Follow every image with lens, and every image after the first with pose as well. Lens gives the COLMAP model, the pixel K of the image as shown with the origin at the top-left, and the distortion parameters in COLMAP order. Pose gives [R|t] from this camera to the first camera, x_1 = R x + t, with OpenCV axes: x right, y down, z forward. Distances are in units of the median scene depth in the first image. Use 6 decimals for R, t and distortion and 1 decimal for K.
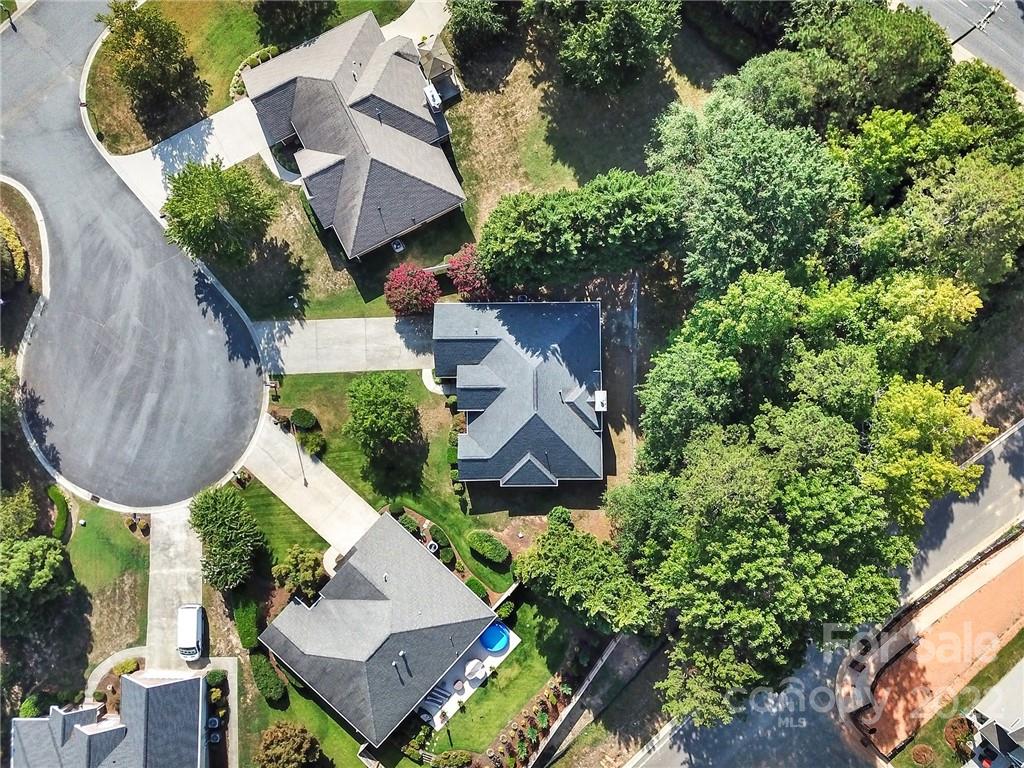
lens RADIAL K [[787.6, 0, 514.0], [0, 787.6, 390.2], [0, 0, 1]] dist [0.009439, -0.005640]
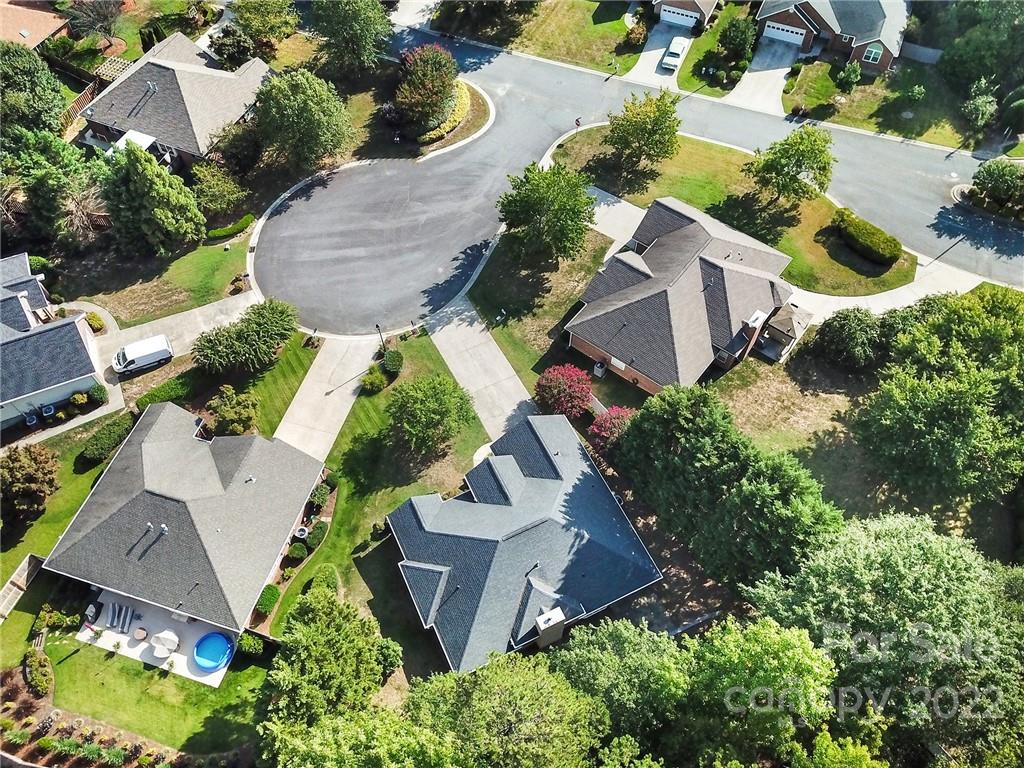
lens RADIAL K [[787.6, 0, 514.0], [0, 787.6, 390.2], [0, 0, 1]] dist [0.009439, -0.005640]
pose [[0.427661, 0.755201, -0.496767, 0.289305], [-0.903780, 0.367547, -0.219297, 0.123859], [0.016972, 0.542753, 0.839721, 0.224314]]
